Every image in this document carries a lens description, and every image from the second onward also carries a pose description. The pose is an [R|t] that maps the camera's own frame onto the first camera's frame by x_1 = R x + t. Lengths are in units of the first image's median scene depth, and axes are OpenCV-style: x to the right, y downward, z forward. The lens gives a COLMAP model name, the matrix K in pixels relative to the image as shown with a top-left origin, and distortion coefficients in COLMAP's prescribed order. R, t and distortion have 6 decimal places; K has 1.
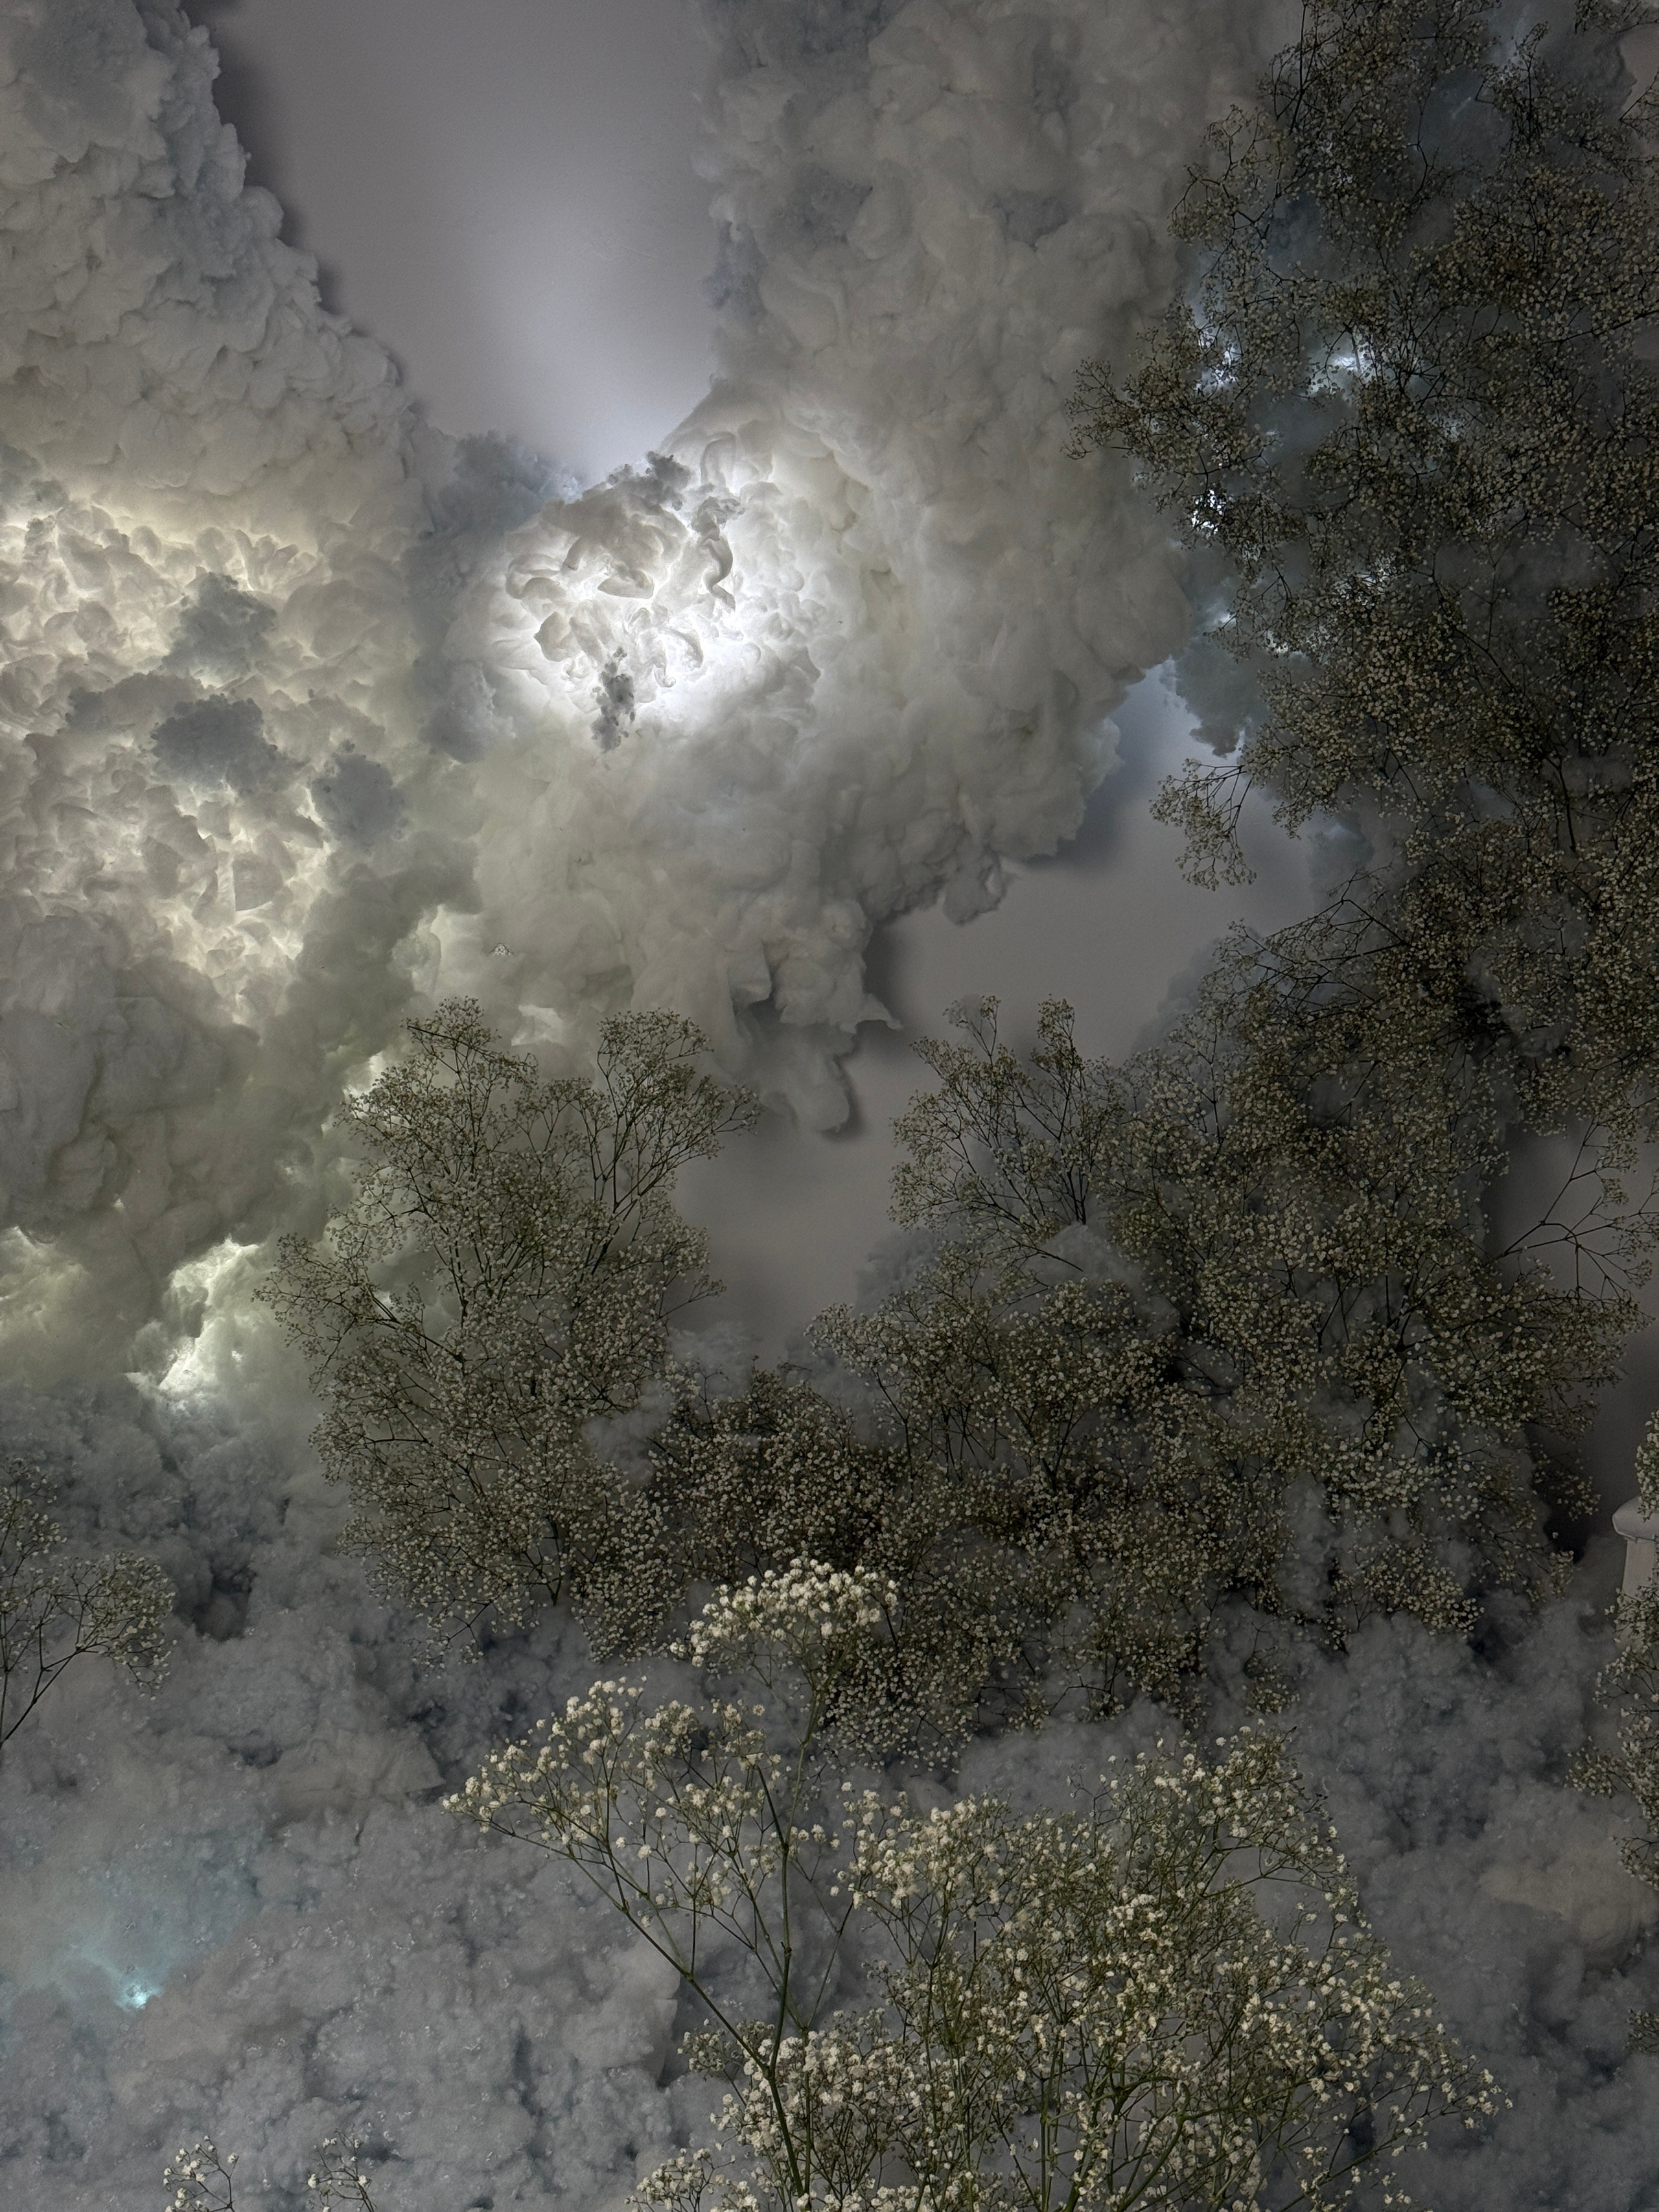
lens RADIAL K [[3061.1, 0, 806.8], [0, 3061.1, 1108.8], [0, 0, 1]] dist [0.092146, 0.000000]
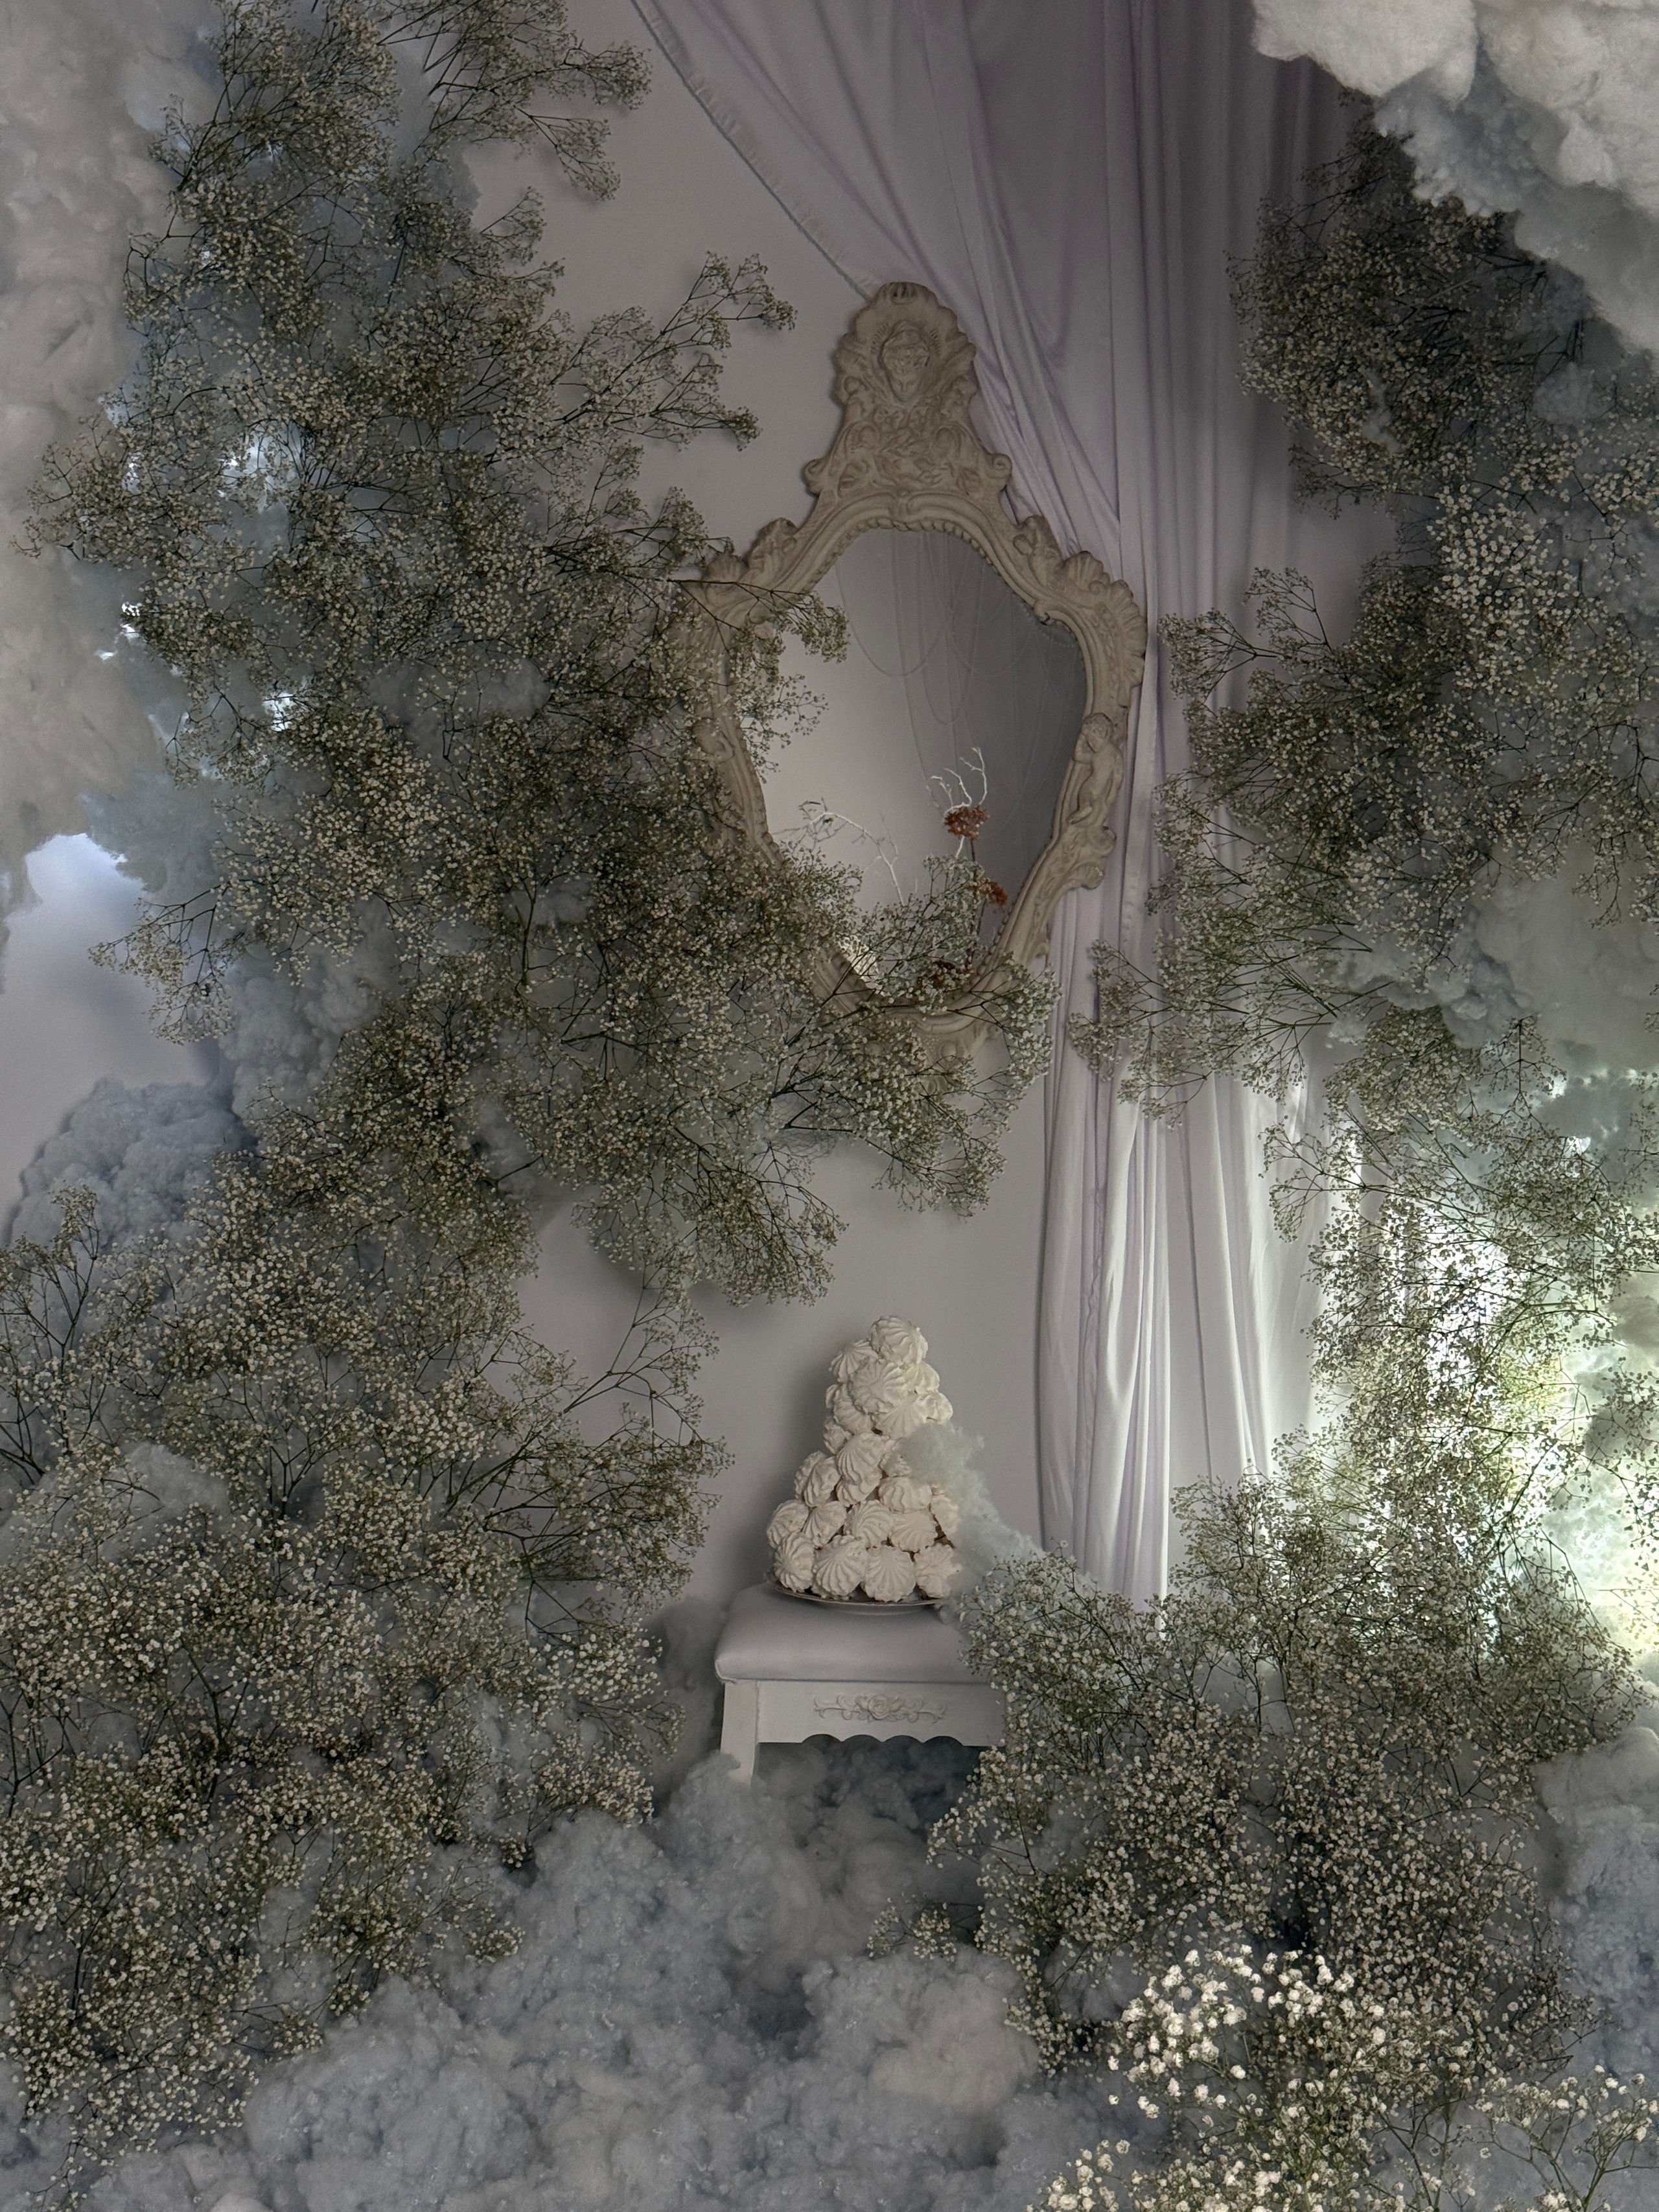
lens RADIAL K [[3061.1, 0, 800.8], [0, 3061.1, 1101.0], [0, 0, 1]] dist [0.092146, 0.000000]
pose [[0.771680, -0.074060, 0.631684, -0.303380], [0.087601, 0.996108, 0.009771, -0.049829], [-0.629949, 0.047796, 0.775164, 0.204775]]
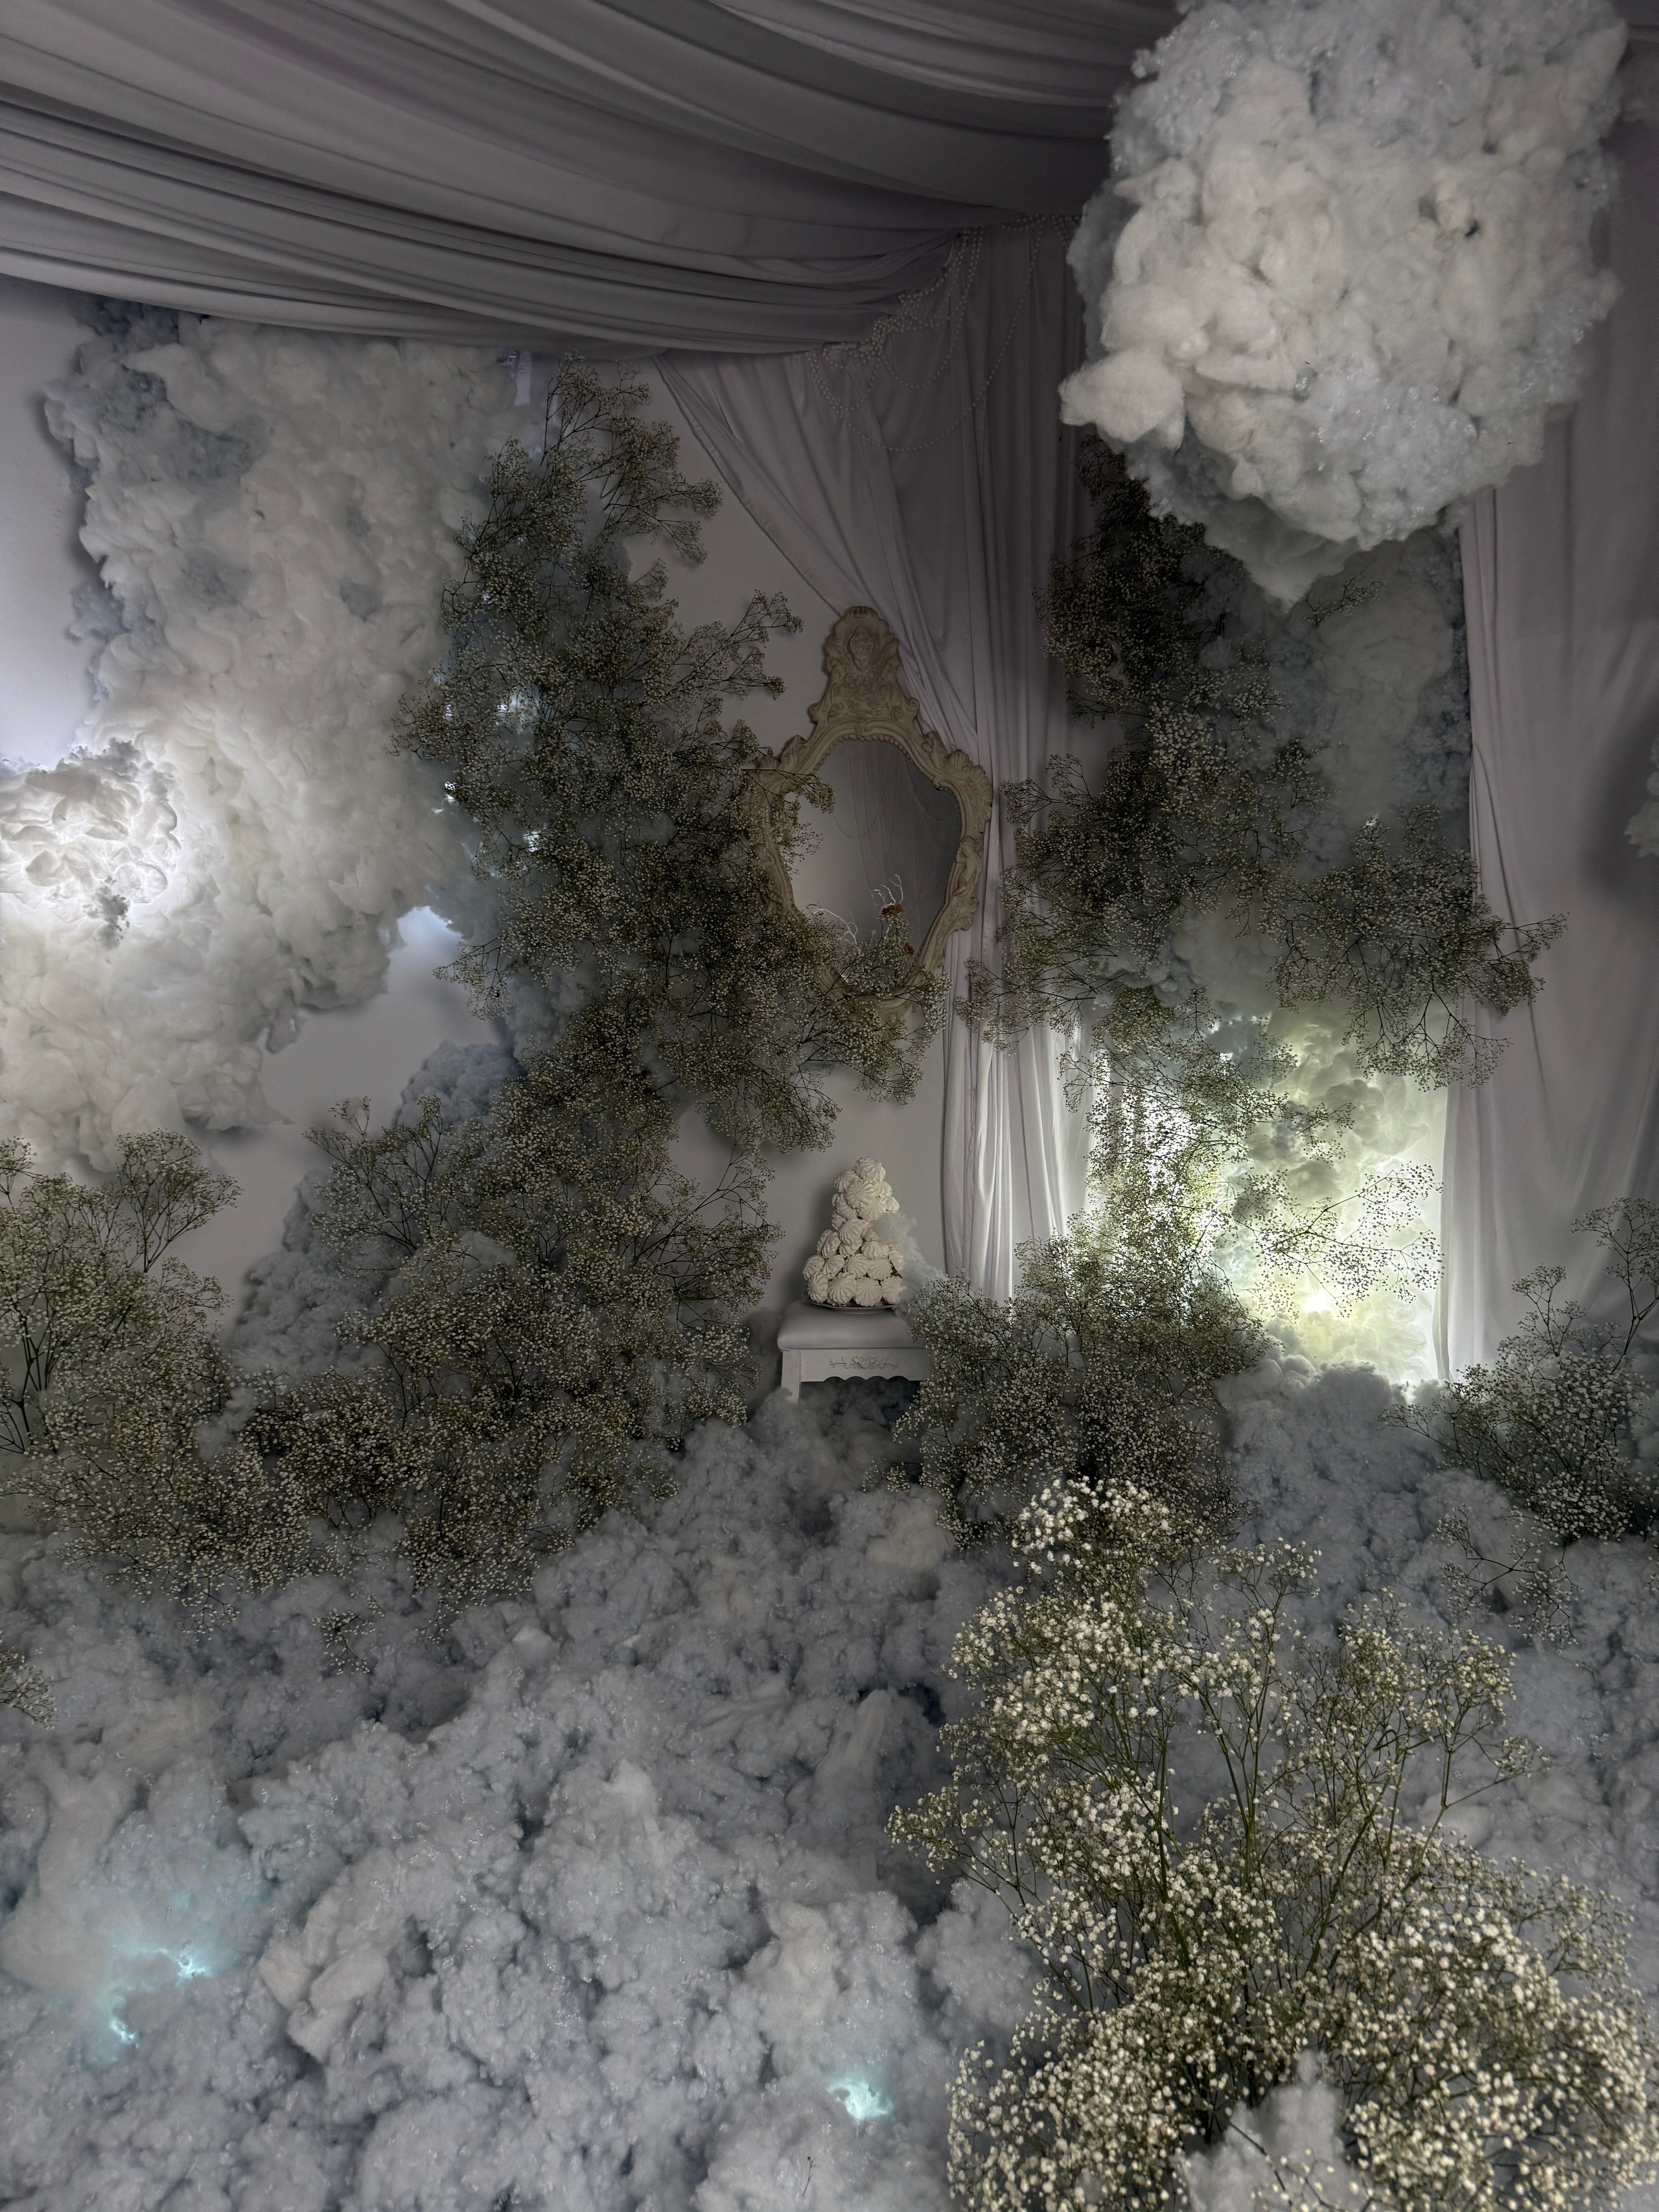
lens RADIAL K [[1533.9, 0, 845.6], [0, 1533.9, 1113.1], [0, 0, 1]] dist [0.060304, -0.093493]
pose [[0.753908, -0.109234, 0.647836, -0.275391], [0.109329, 0.993191, 0.040235, -0.034522], [-0.647820, 0.040494, 0.760717, 0.249372]]
